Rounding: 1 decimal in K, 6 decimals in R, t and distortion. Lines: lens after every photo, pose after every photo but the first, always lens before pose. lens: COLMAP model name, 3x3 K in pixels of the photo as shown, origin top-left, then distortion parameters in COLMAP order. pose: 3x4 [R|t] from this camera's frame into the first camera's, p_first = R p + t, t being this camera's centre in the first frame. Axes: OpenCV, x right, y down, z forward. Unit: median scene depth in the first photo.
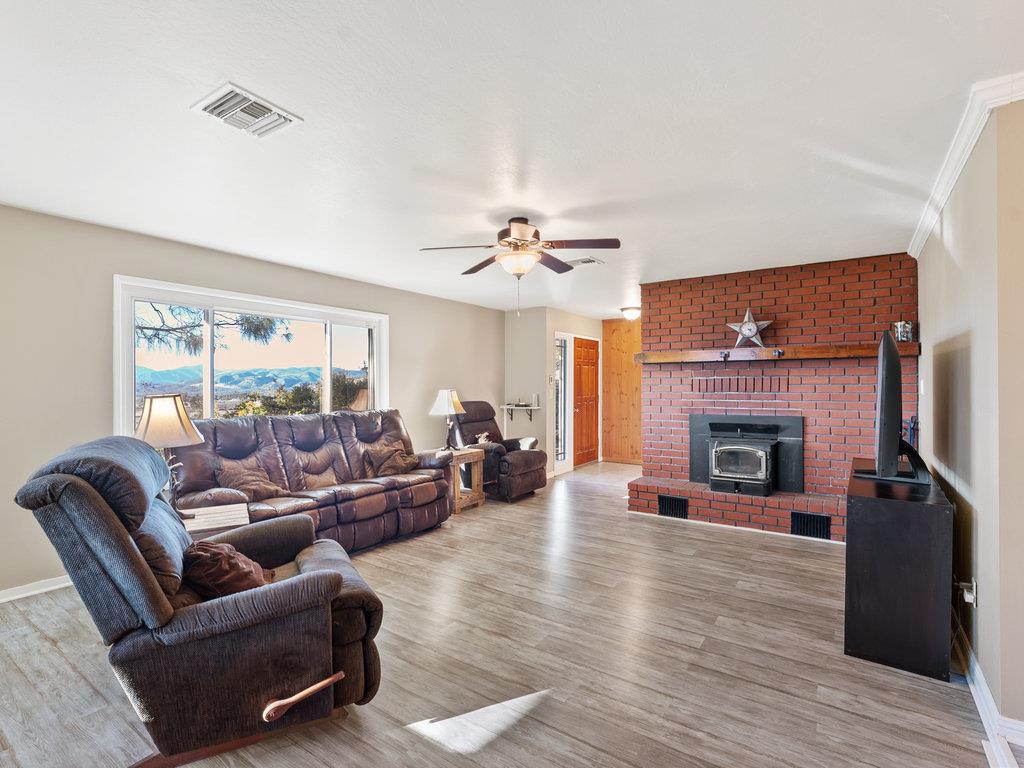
lens RADIAL K [[501.8, 0, 498.3], [0, 501.8, 384.8], [0, 0, 1]] dist [-0.047764, 0.000219]
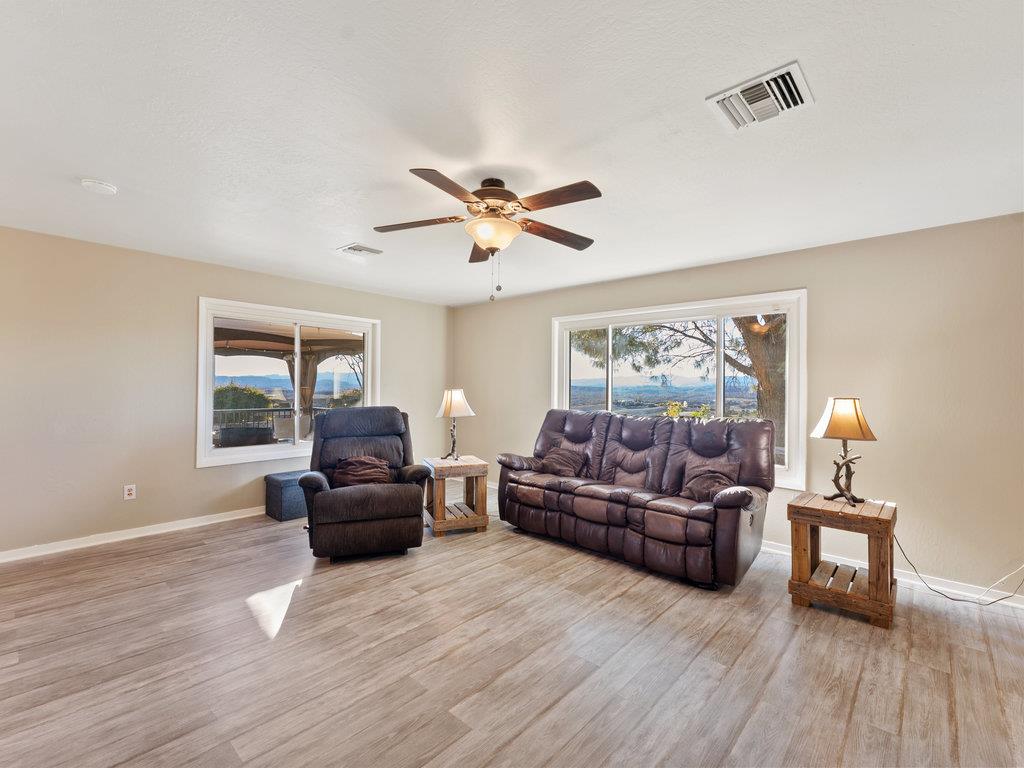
lens RADIAL K [[460.7, 0, 511.3], [0, 460.7, 386.0], [0, 0, 1]] dist [0.000539, 0.000006]
pose [[-0.127773, 0.007594, -0.991774, 0.714259], [-0.004989, 0.999953, 0.008299, -0.006932], [0.991791, 0.006009, -0.127729, 1.031903]]
